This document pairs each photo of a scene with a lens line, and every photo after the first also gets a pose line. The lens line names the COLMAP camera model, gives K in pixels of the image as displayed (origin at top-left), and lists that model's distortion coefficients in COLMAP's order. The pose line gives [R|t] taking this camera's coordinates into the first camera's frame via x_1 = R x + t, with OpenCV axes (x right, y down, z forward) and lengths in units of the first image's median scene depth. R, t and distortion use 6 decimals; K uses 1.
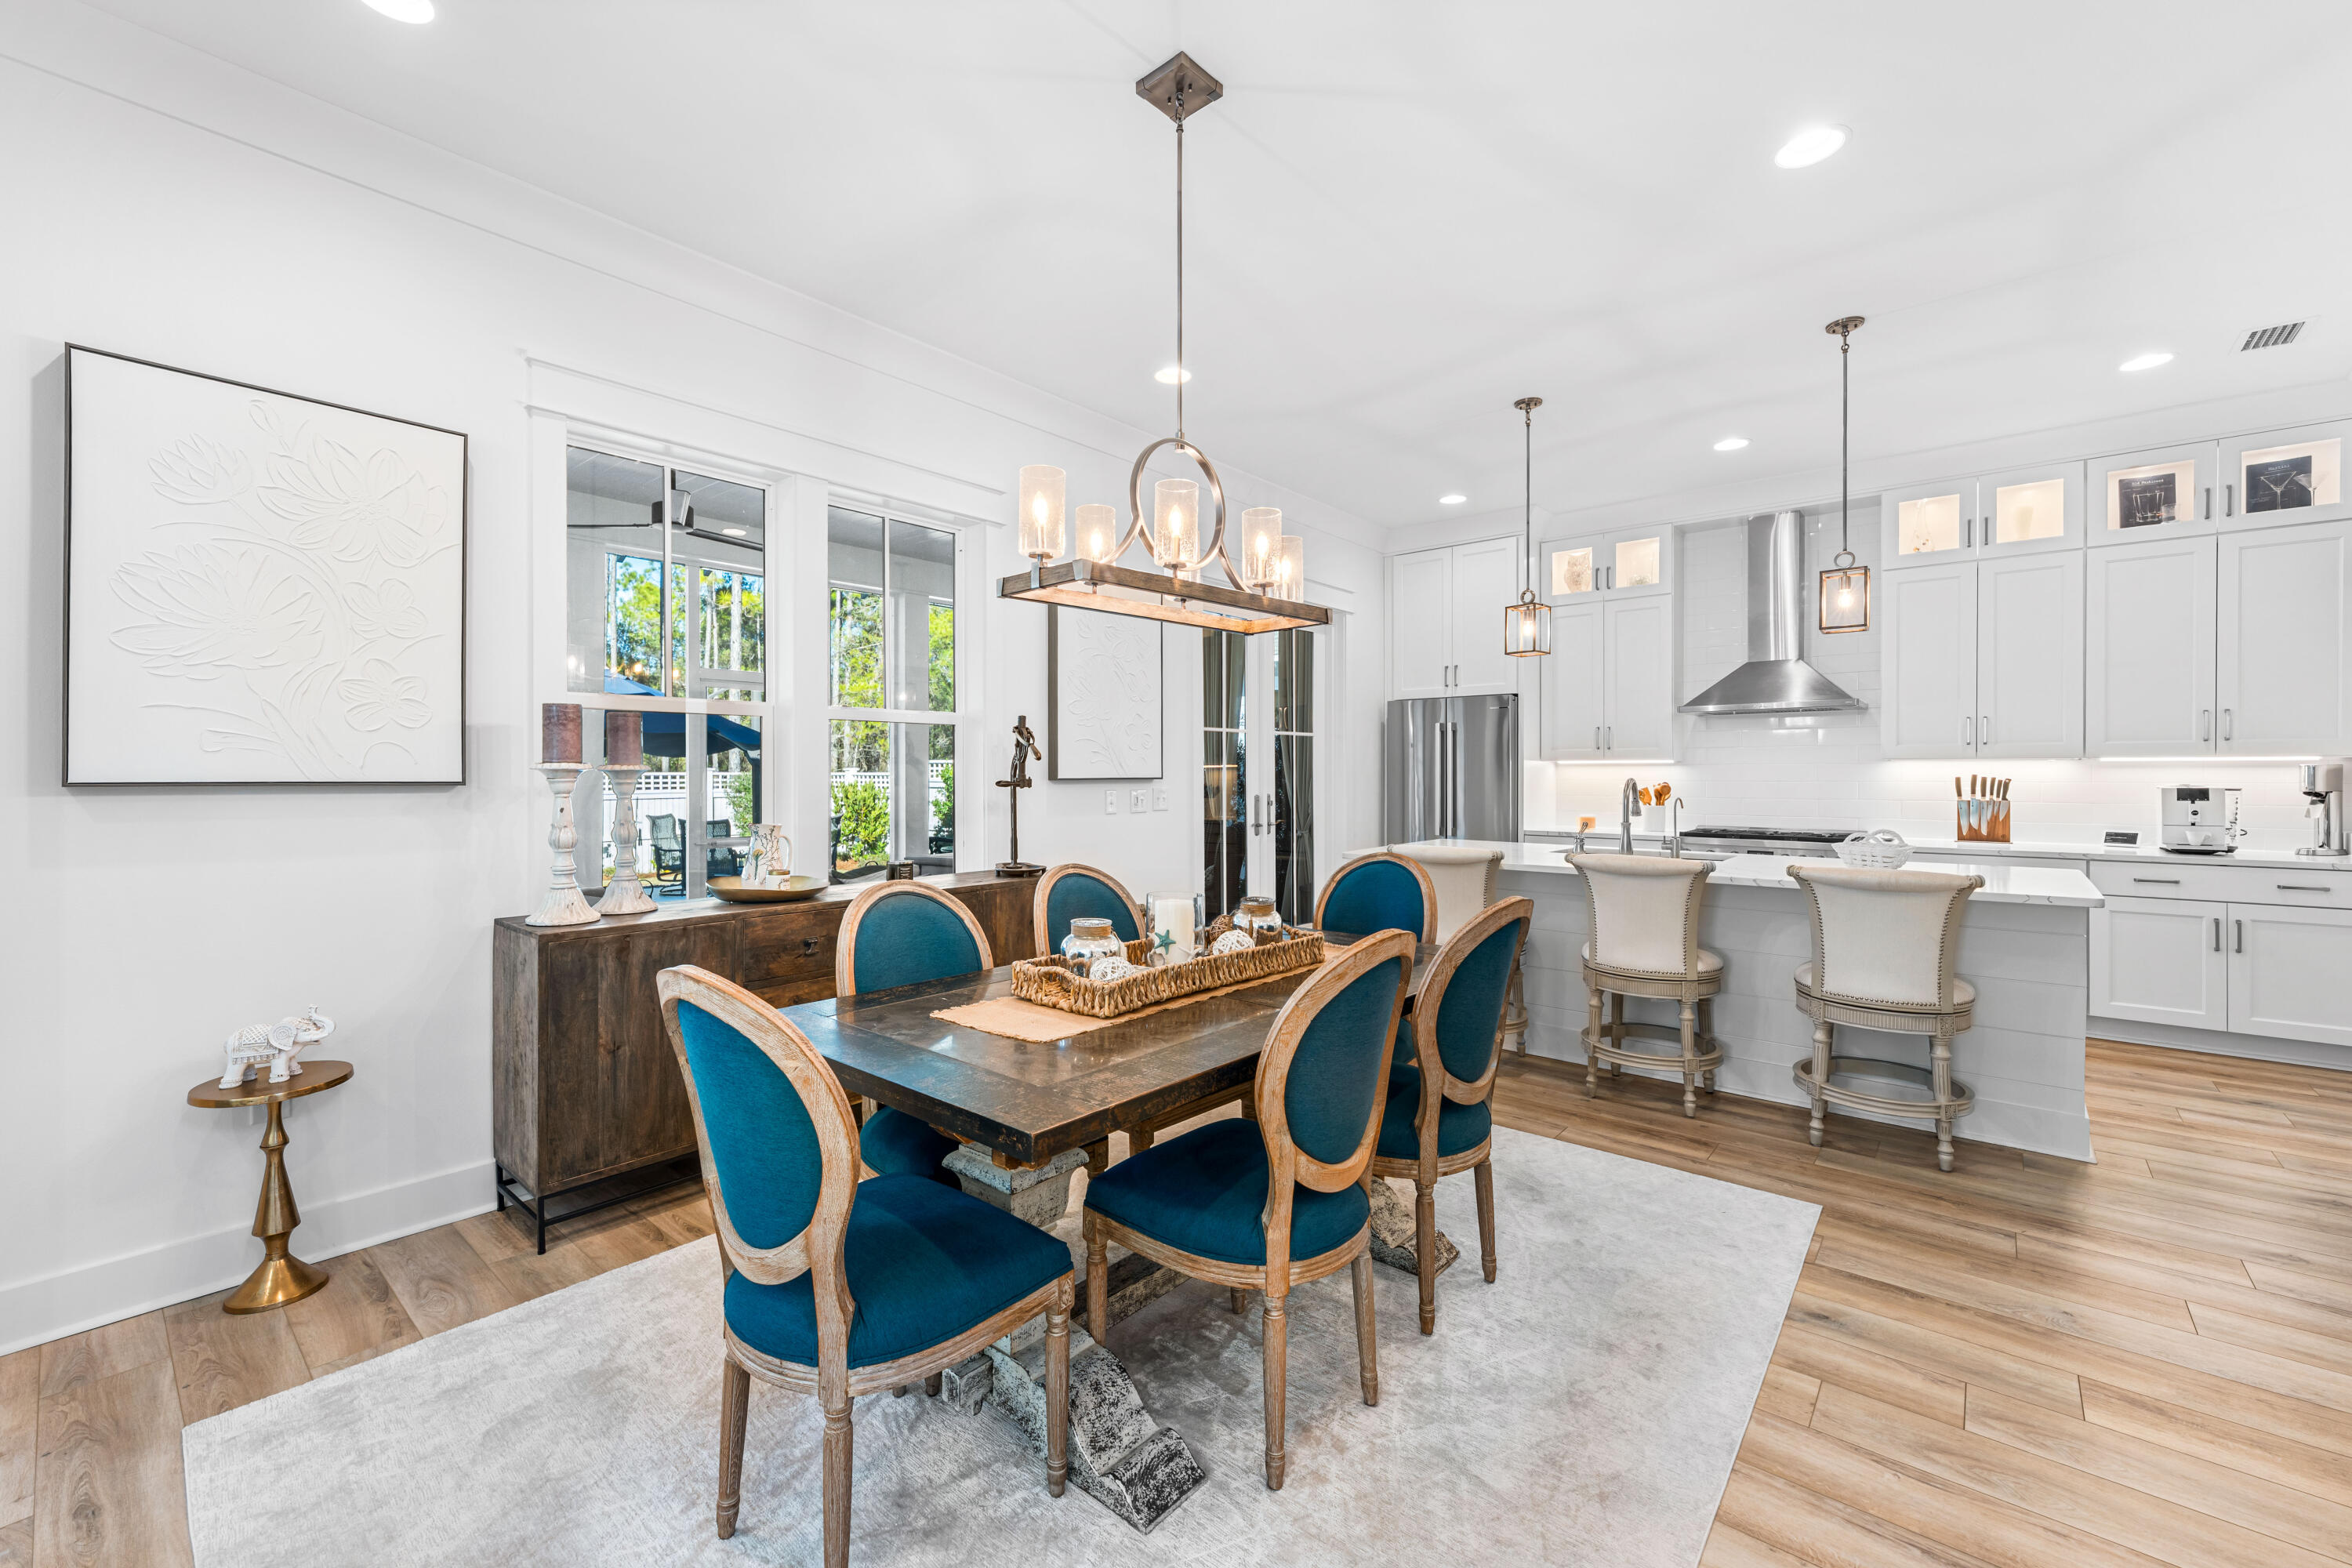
lens RADIAL K [[957.4, 0, 1171.8], [0, 957.4, 777.4], [0, 0, 1]] dist [-0.000409, 0.000224]
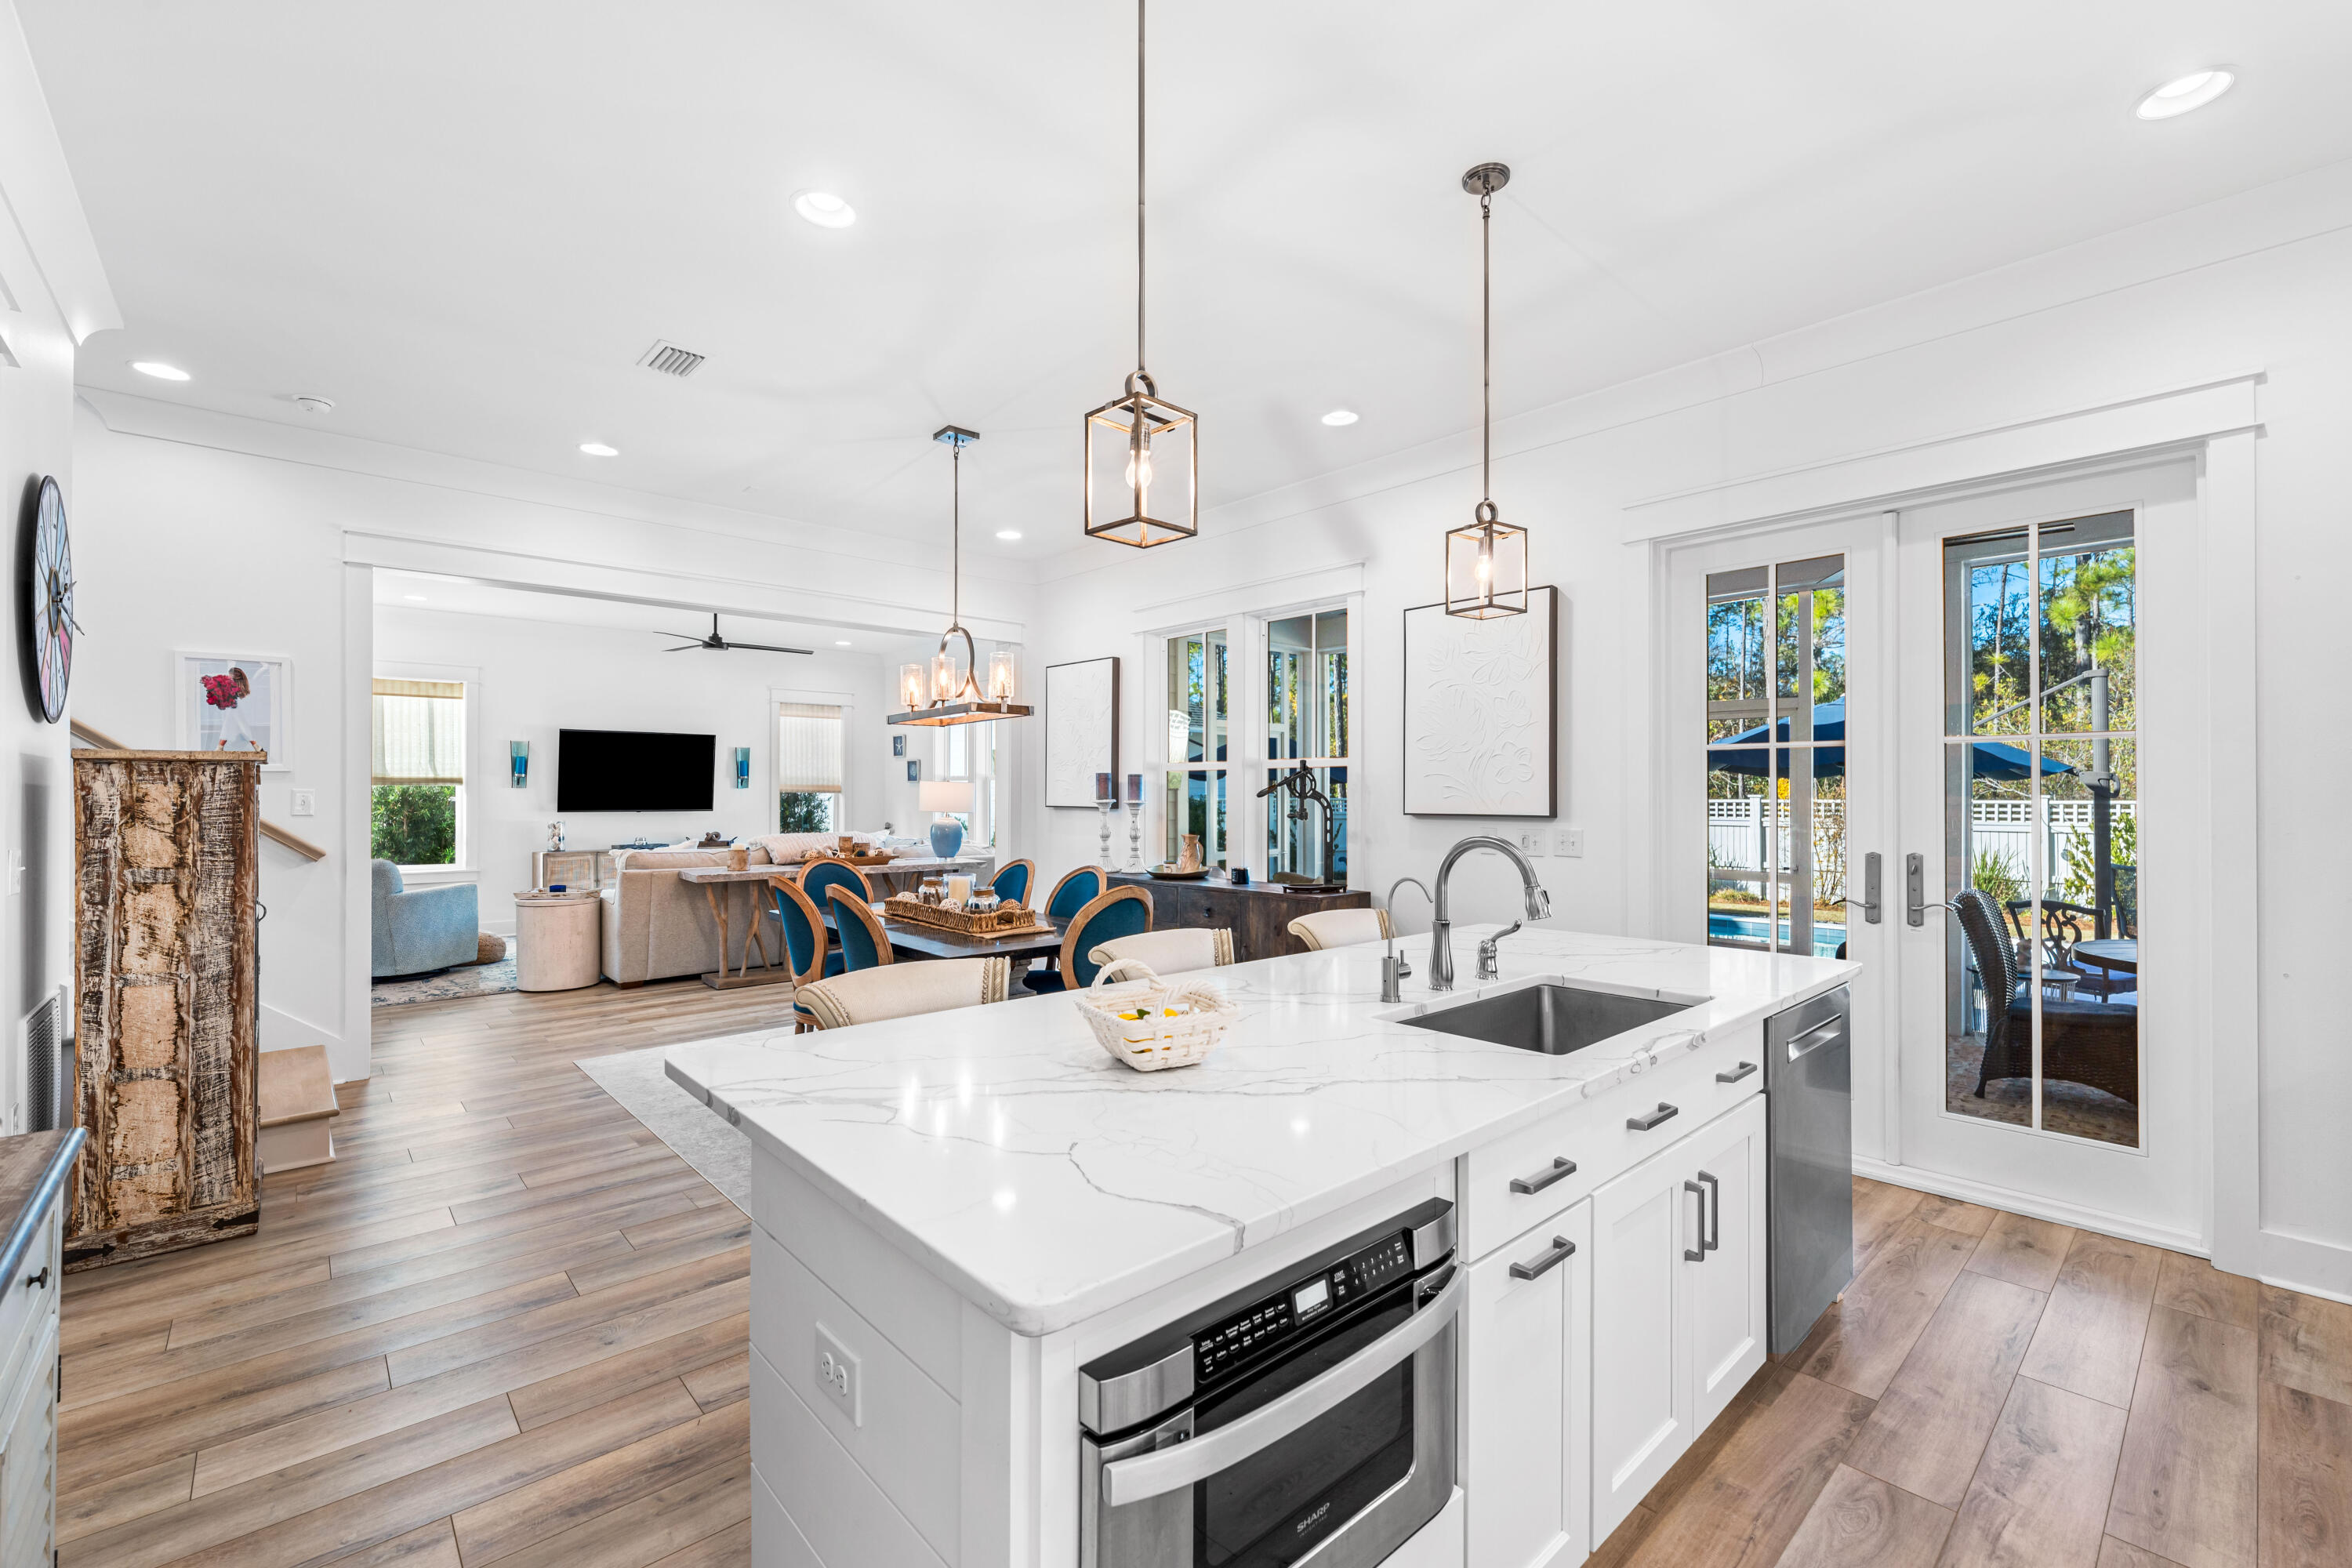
lens RADIAL K [[981.7, 0, 1168.4], [0, 981.7, 792.9], [0, 0, 1]] dist [0.002912, 0.000002]
pose [[-0.130315, -0.000285, -0.991473, 0.976377], [-0.006794, 0.999977, 0.000605, -0.020238], [0.991449, 0.006815, -0.130314, 0.885826]]
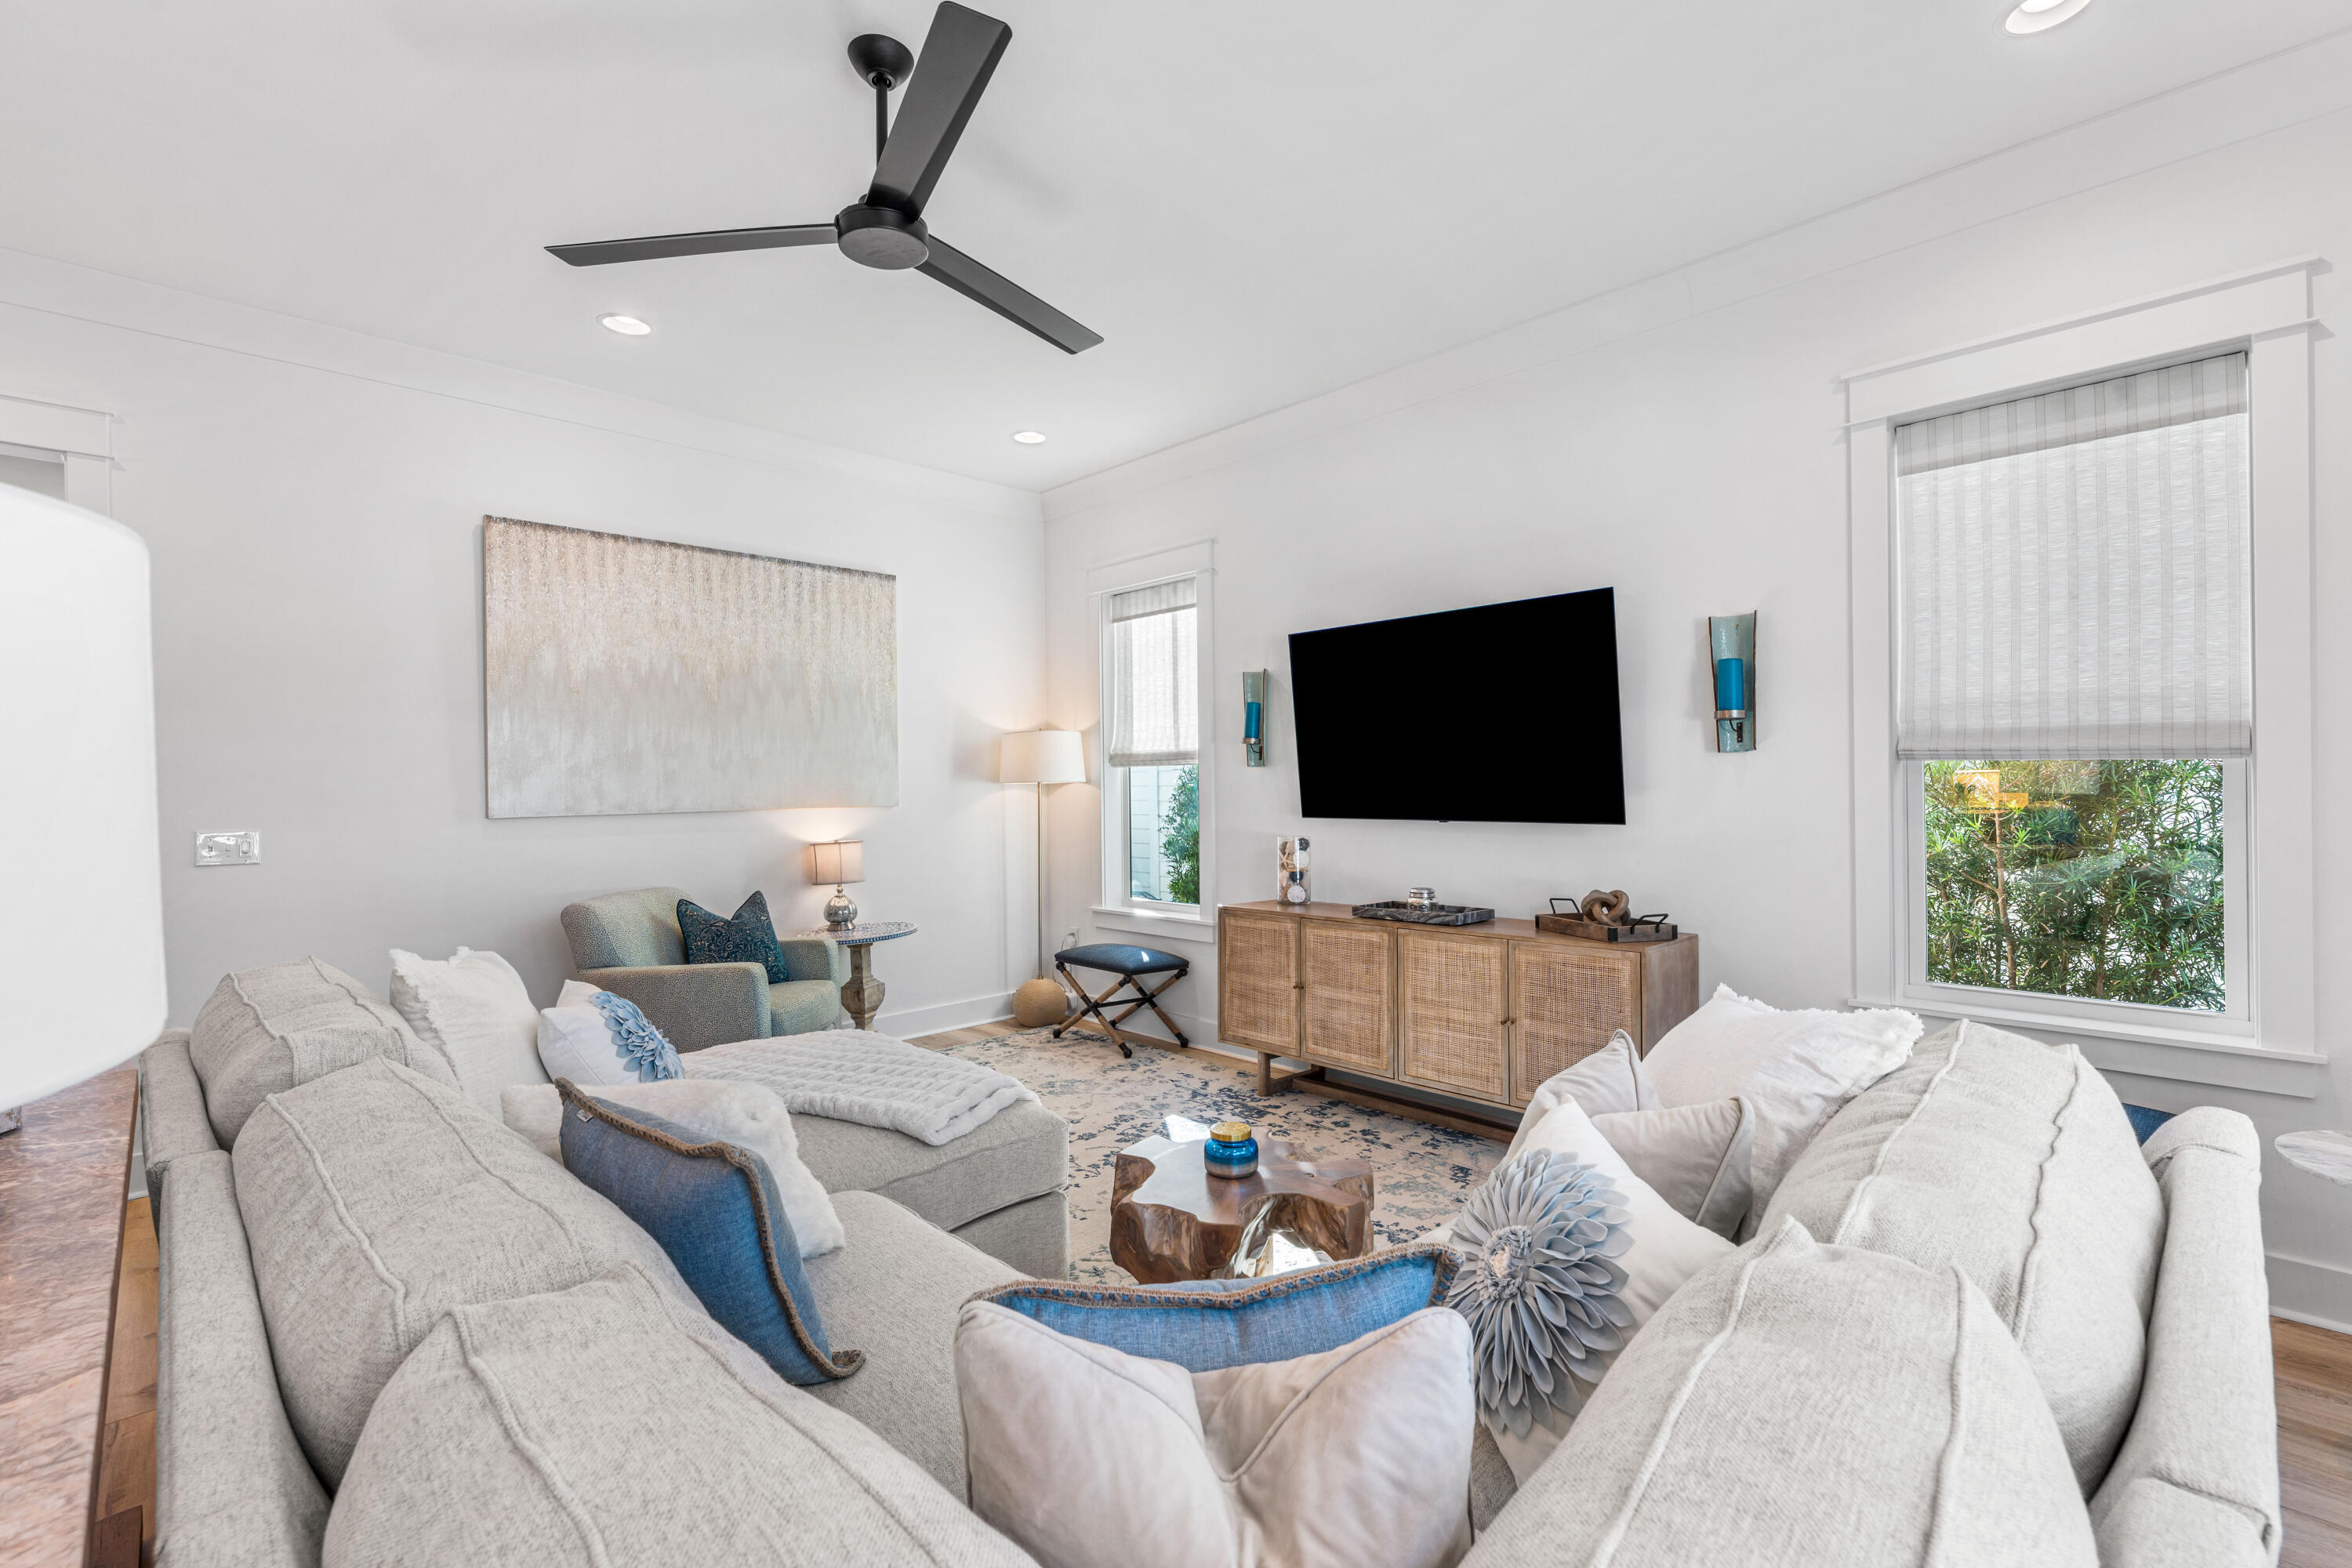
lens RADIAL K [[1023.5, 0, 1164.1], [0, 1023.5, 780.0], [0, 0, 1]] dist [0.000363, 0.000060]
pose [[-0.995492, 0.011888, 0.094094, -0.940682], [0.012194, 0.999922, 0.002677, -0.010159], [-0.094054, 0.003812, -0.995560, 0.319637]]
